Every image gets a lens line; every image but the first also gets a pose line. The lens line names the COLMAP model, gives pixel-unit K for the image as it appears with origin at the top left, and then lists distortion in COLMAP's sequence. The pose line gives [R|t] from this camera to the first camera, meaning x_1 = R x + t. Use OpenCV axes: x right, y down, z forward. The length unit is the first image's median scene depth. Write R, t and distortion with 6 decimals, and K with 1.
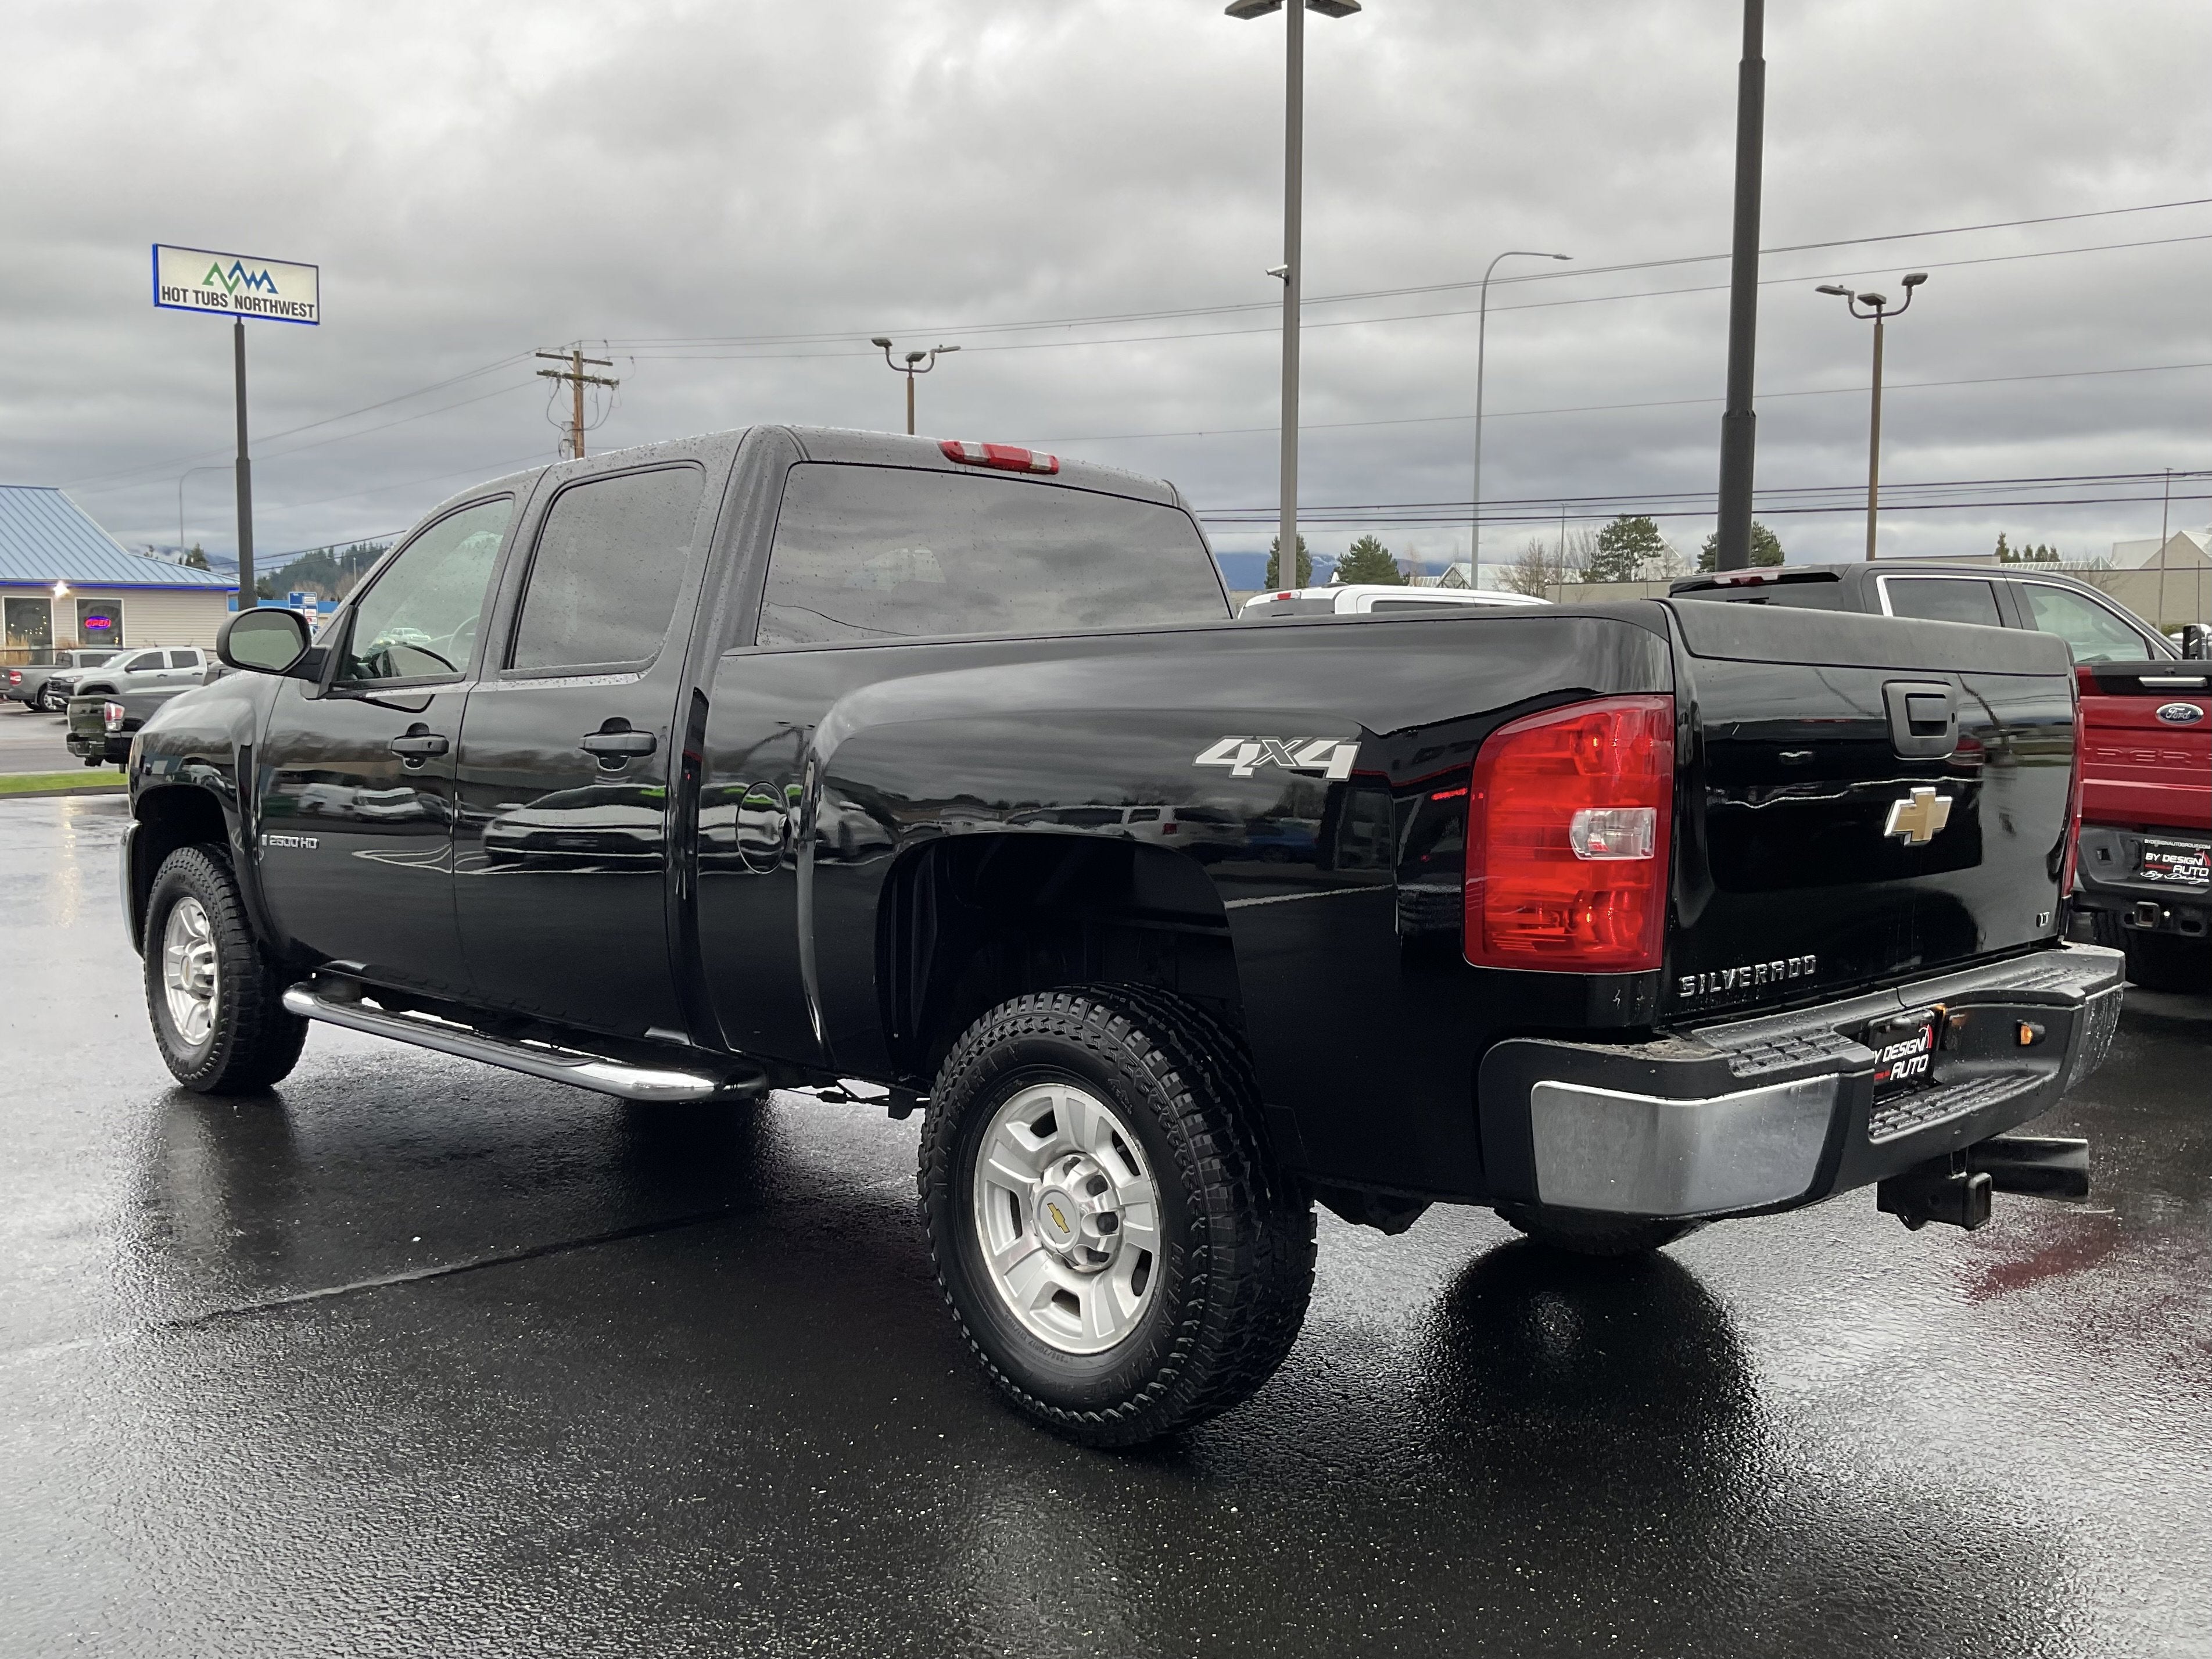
lens RADIAL K [[1944.1, 0, 1106.0], [0, 1944.1, 829.5], [0, 0, 1]] dist [0.001586, -0.002351]
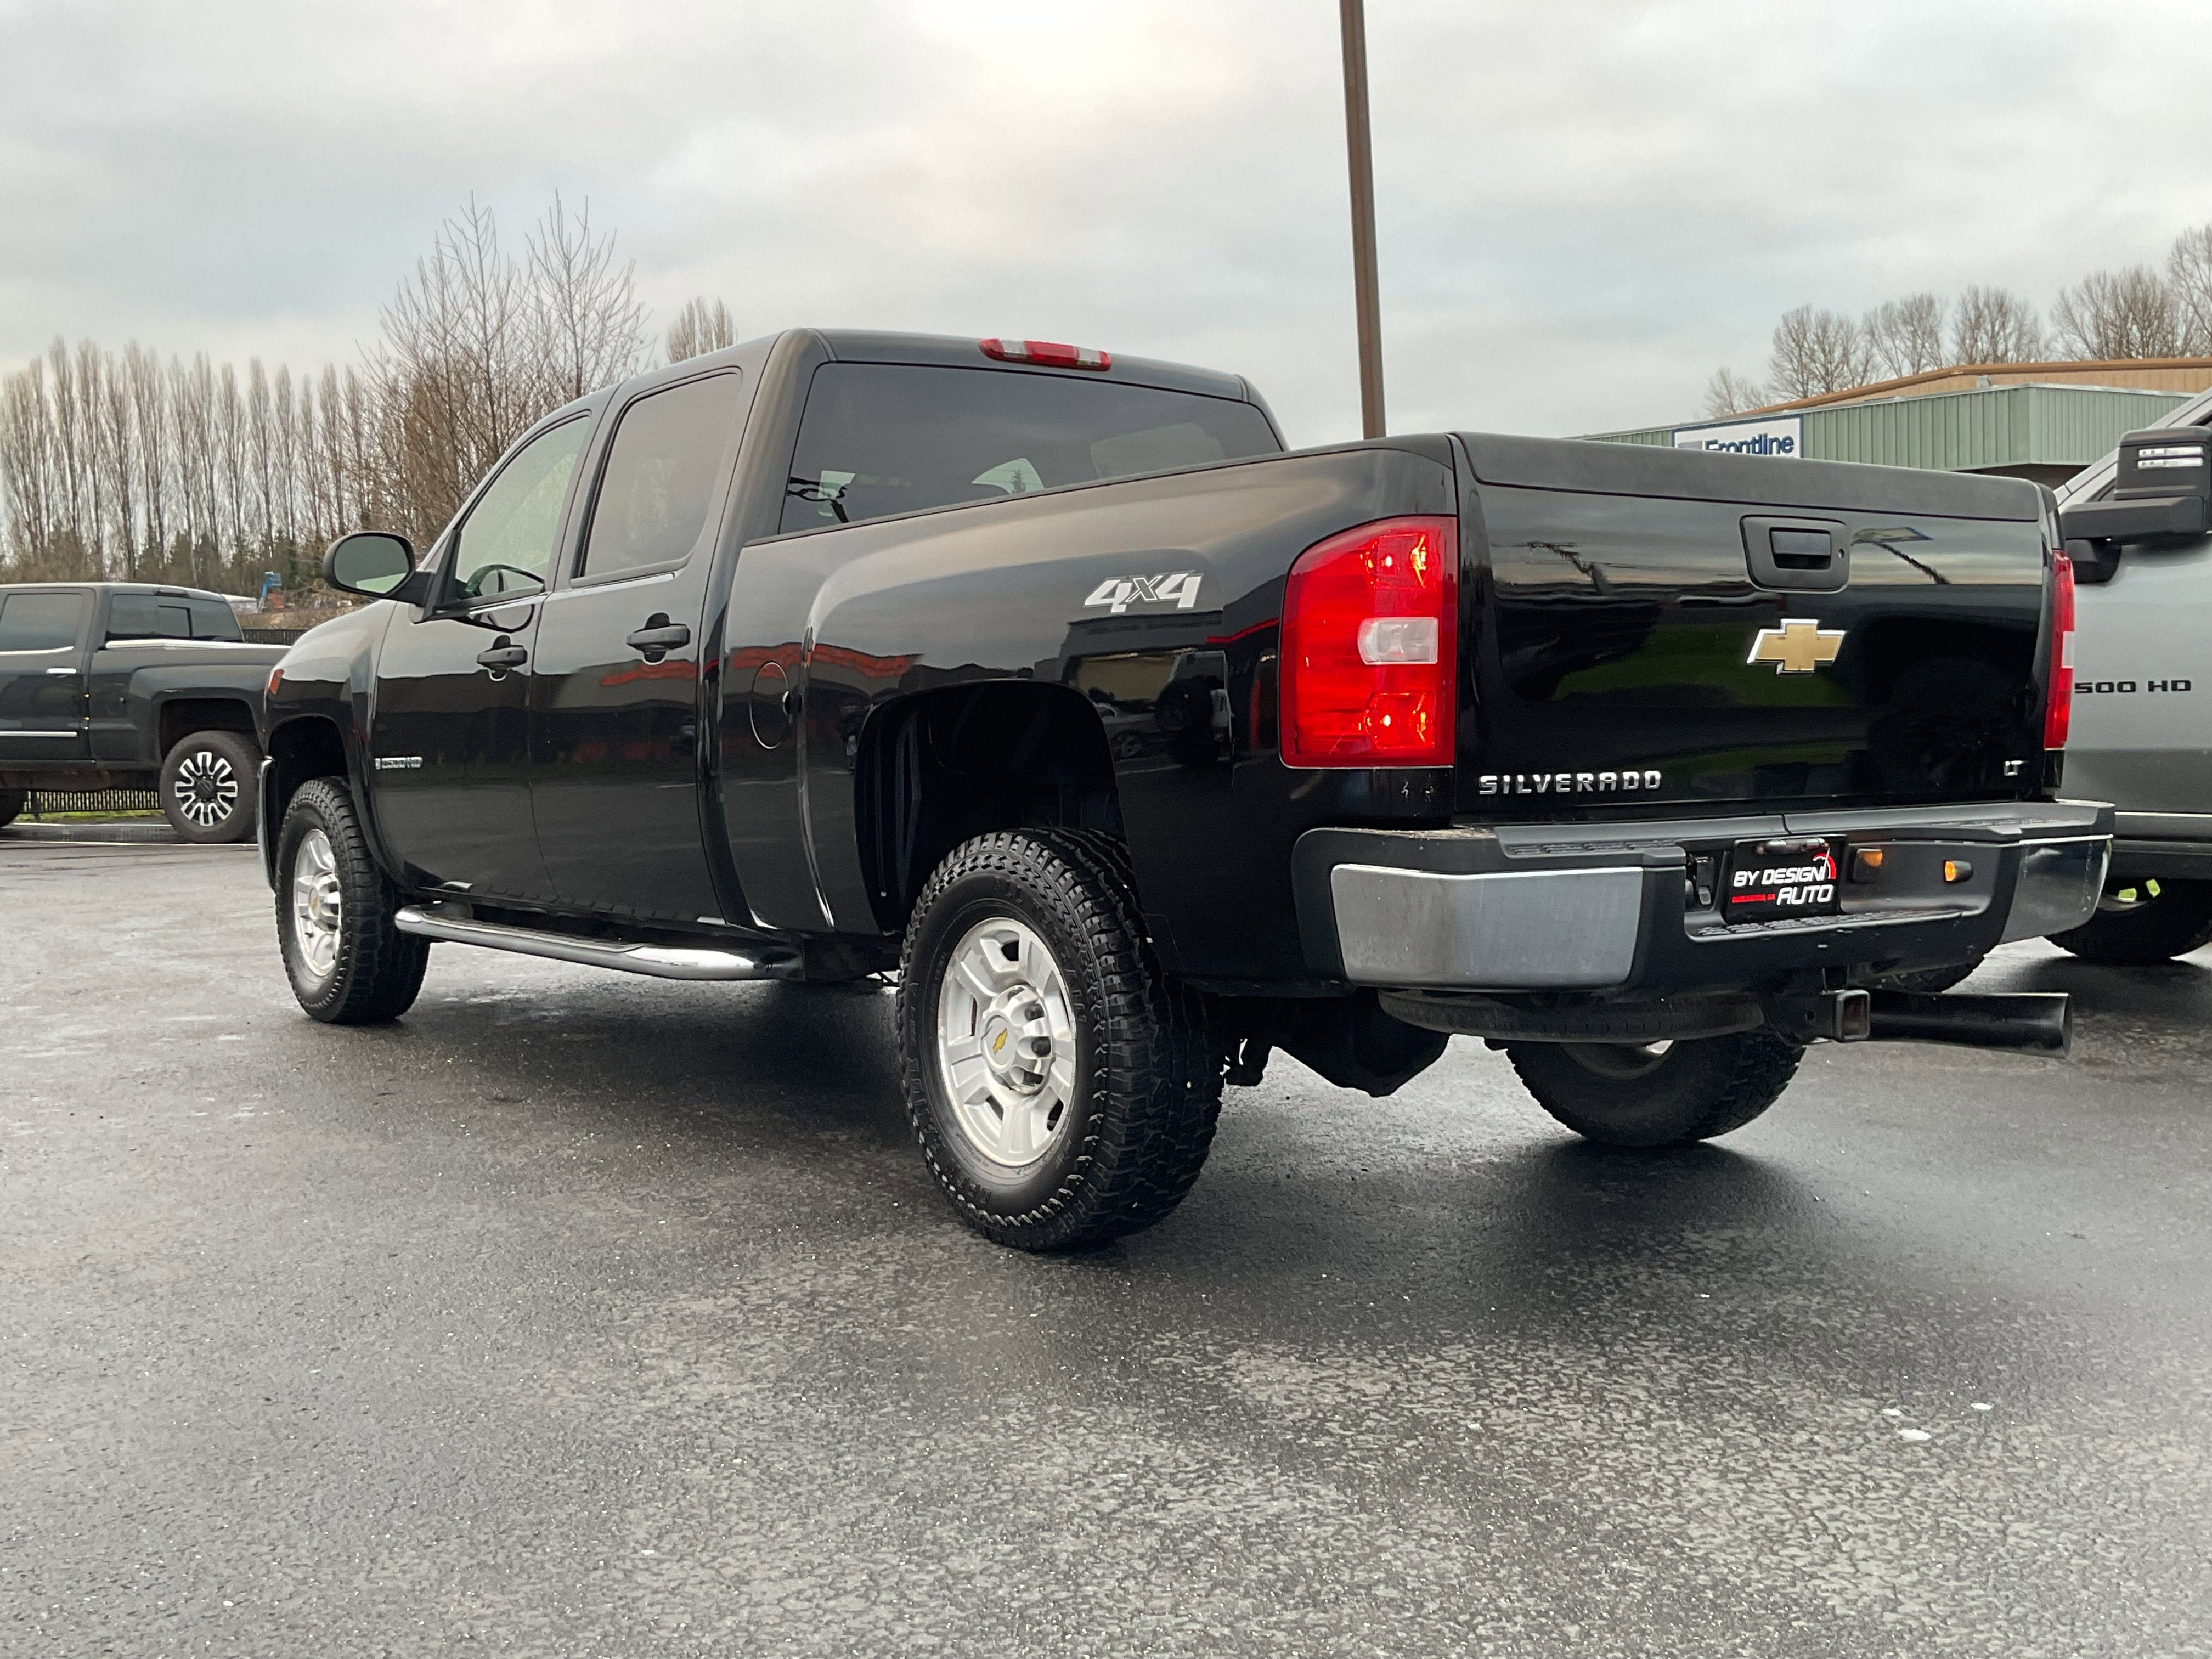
lens RADIAL K [[2198.0, 0, 1042.4], [0, 2198.0, 802.0], [0, 0, 1]] dist [0.017758, -0.021803]
pose [[0.989618, -0.007817, -0.143512, 0.151770], [0.007584, 0.999969, -0.002171, 0.060777], [0.143525, 0.001060, 0.989646, -0.178196]]
